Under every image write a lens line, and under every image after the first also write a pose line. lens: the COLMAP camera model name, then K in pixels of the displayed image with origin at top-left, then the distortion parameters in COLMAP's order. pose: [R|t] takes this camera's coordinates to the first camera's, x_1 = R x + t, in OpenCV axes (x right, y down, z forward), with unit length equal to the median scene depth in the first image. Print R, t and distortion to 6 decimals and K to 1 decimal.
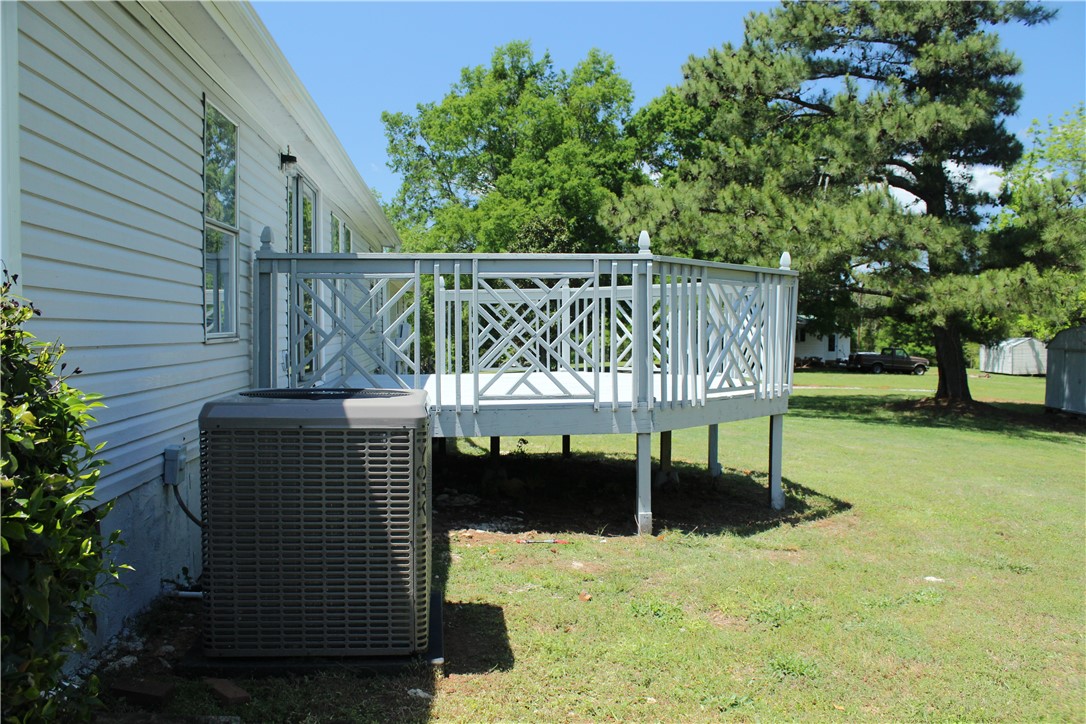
lens RADIAL K [[921.5, 0, 543.0], [0, 921.5, 362.0], [0, 0, 1]] dist [-0.071154, 0.007701]
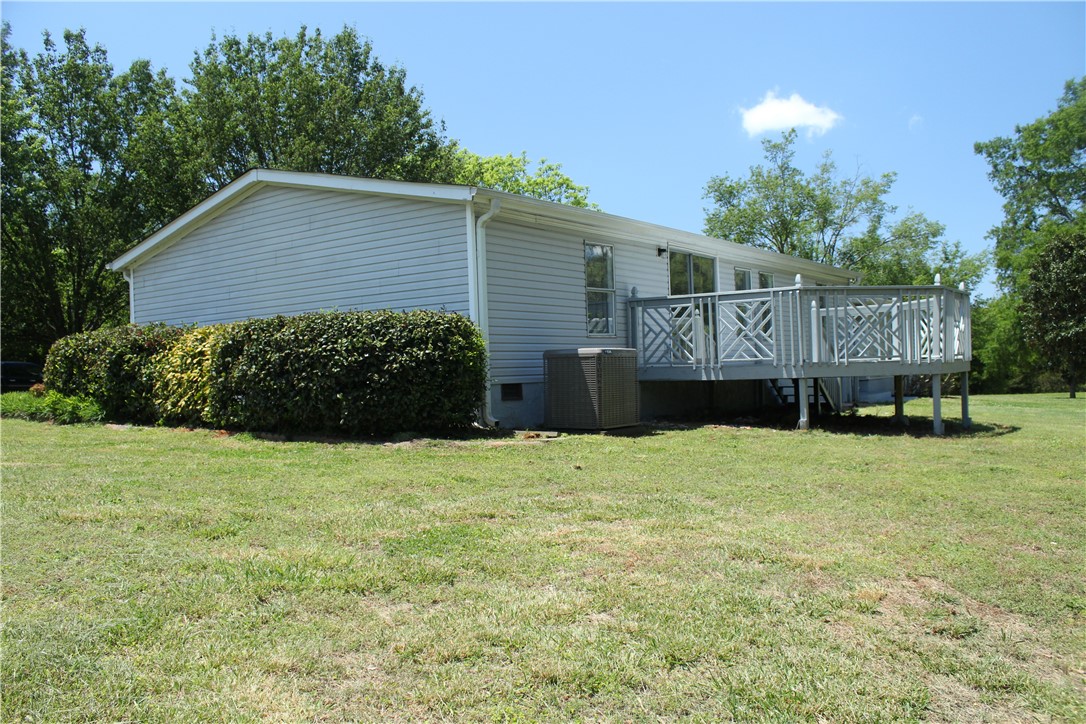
lens RADIAL K [[921.5, 0, 543.0], [0, 921.5, 362.0], [0, 0, 1]] dist [-0.071154, 0.007701]
pose [[0.751560, -0.022689, -0.659275, 0.959067], [0.001755, 0.999474, -0.032396, 0.103475], [0.659663, 0.023191, 0.751204, -0.795130]]
